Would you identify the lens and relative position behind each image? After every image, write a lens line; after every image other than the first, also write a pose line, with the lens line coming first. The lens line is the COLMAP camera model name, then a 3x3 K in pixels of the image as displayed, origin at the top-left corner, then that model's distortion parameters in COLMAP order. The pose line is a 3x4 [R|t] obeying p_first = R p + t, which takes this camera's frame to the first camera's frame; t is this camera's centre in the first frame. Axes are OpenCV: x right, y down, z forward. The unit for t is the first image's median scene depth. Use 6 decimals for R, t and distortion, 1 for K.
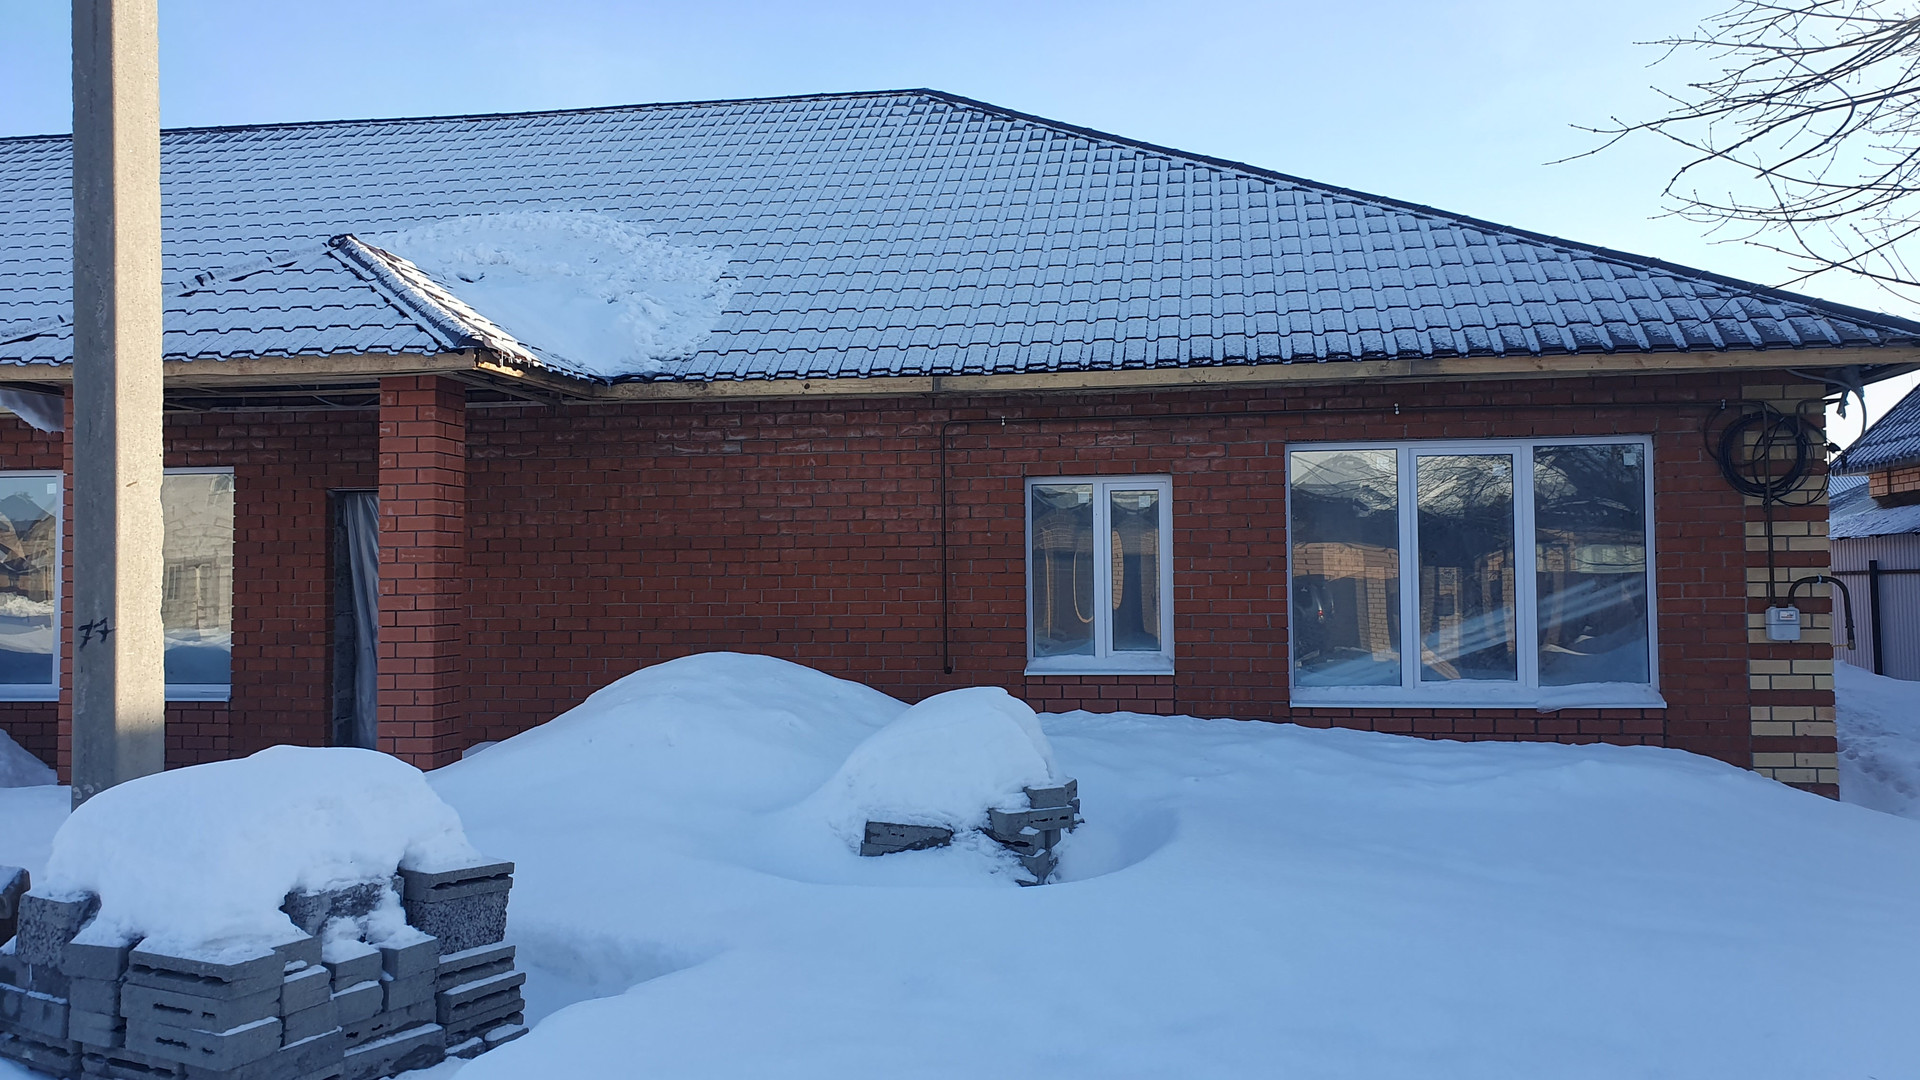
lens RADIAL K [[1443.0, 0, 960.0], [0, 1443.0, 540.0], [0, 0, 1]] dist [0.041800, -0.003240]
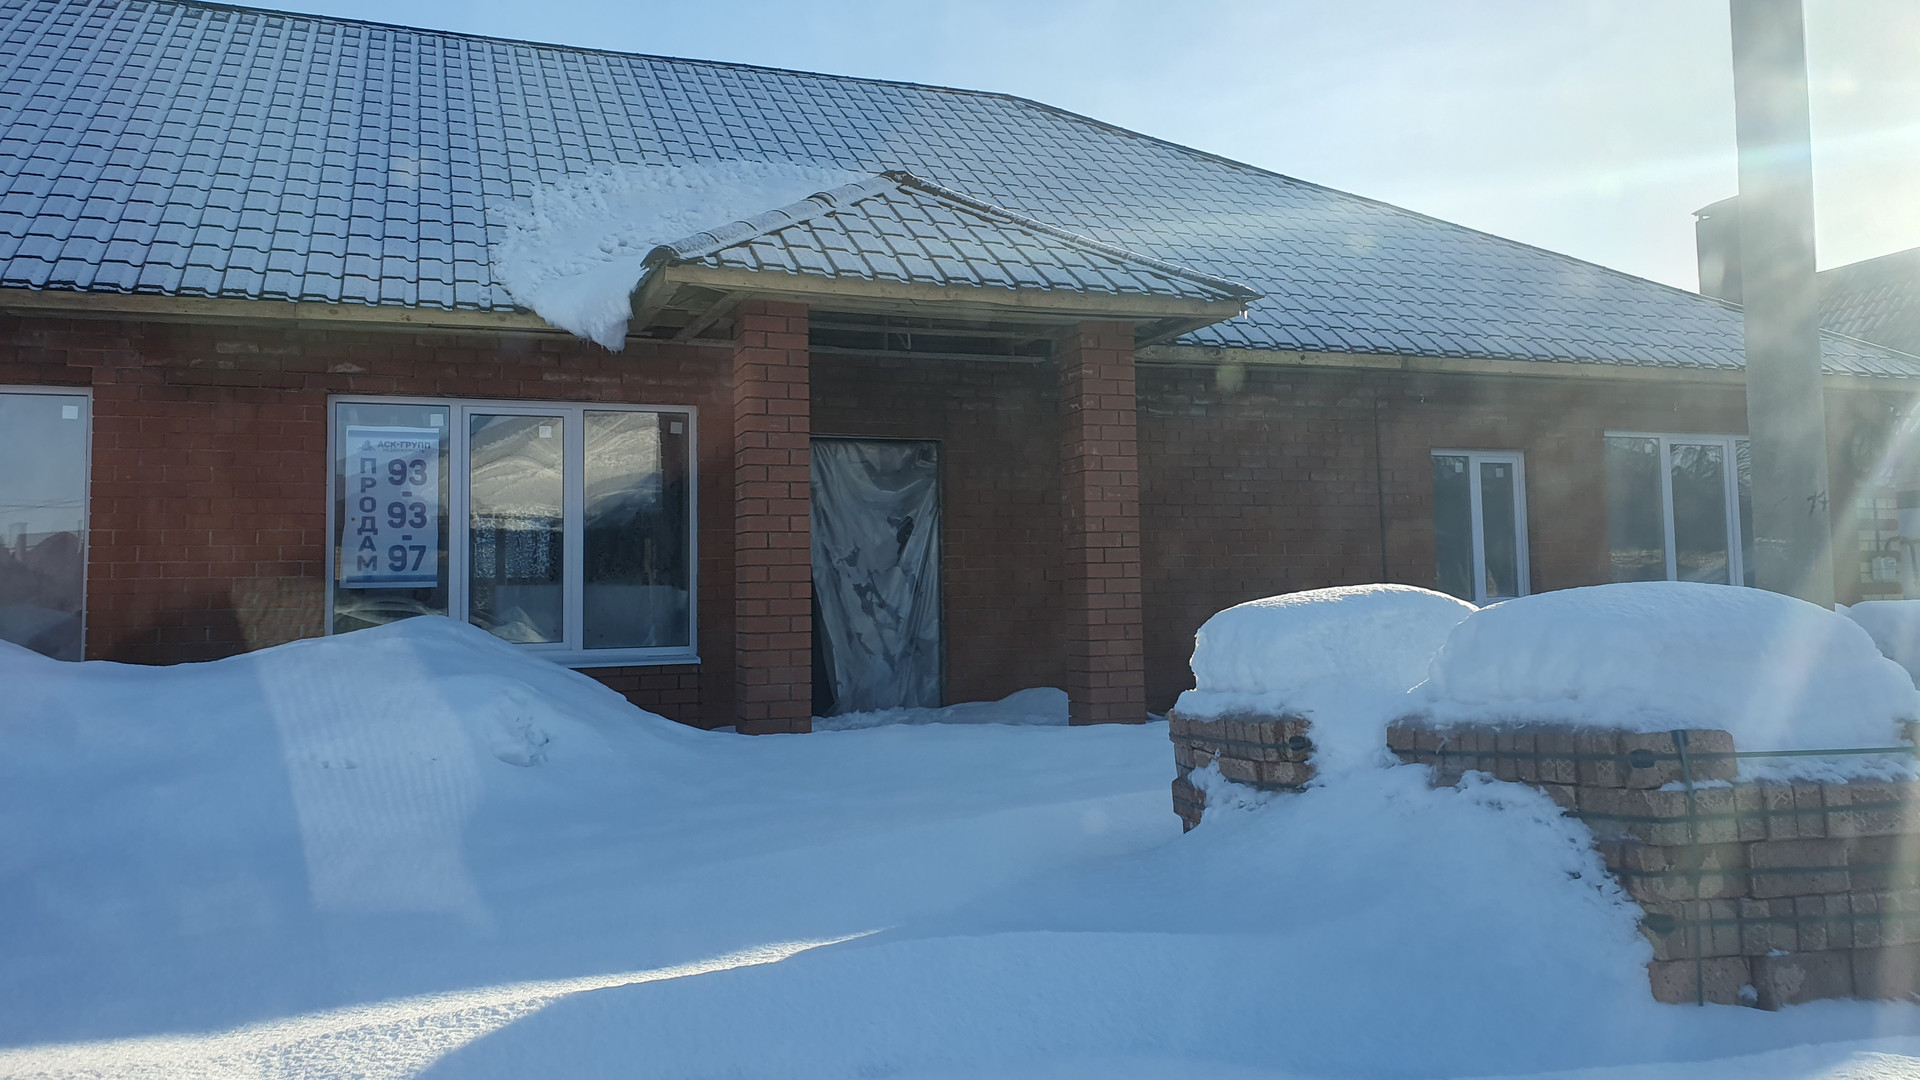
lens RADIAL K [[1443.0, 0, 960.0], [0, 1443.0, 540.0], [0, 0, 1]] dist [0.041800, -0.003240]
pose [[0.898929, 0.010771, 0.437962, -0.876114], [-0.001867, 0.999783, -0.020757, 0.061037], [-0.438091, 0.017841, 0.898754, 0.120349]]
